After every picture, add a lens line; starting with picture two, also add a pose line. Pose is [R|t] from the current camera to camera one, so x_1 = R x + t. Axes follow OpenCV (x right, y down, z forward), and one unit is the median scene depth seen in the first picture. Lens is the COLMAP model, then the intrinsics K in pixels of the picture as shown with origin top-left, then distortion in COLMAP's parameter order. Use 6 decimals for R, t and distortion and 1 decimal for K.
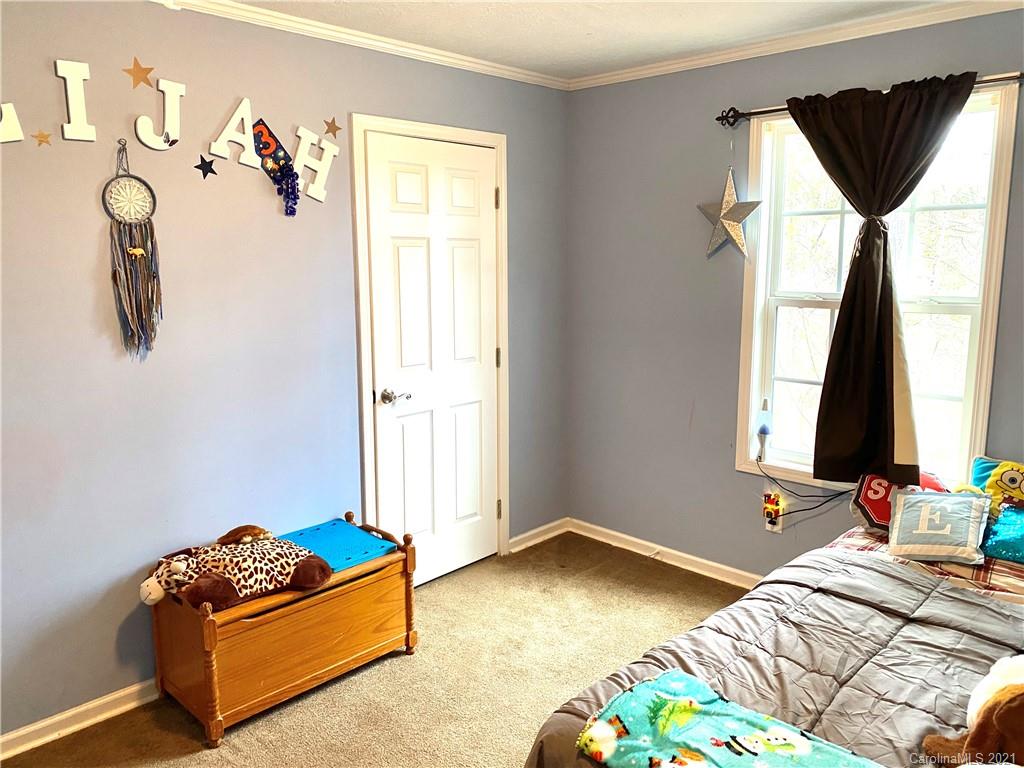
lens RADIAL K [[784.4, 0, 515.3], [0, 784.4, 385.8], [0, 0, 1]] dist [0.037260, -0.035079]
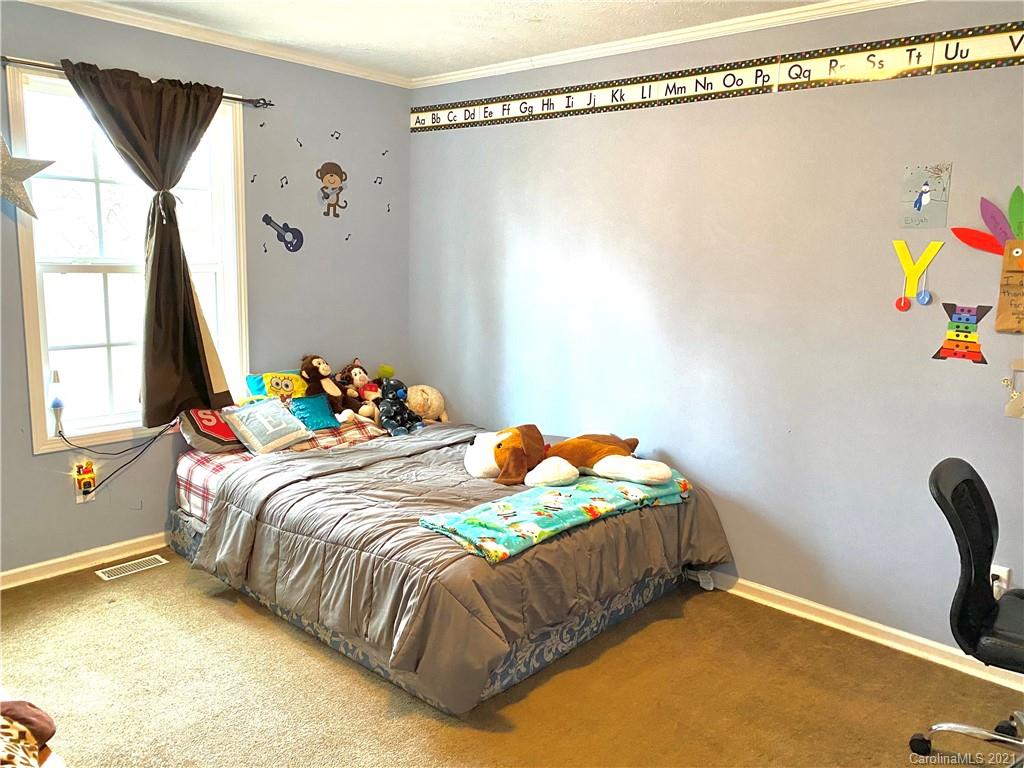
lens RADIAL K [[784.4, 0, 516.2], [0, 784.4, 388.8], [0, 0, 1]] dist [0.037260, -0.035079]
pose [[-0.037184, -0.172597, 0.984290, -0.798309], [0.139985, 0.974360, 0.176144, -0.064464], [-0.989455, 0.144335, -0.012070, 0.569405]]
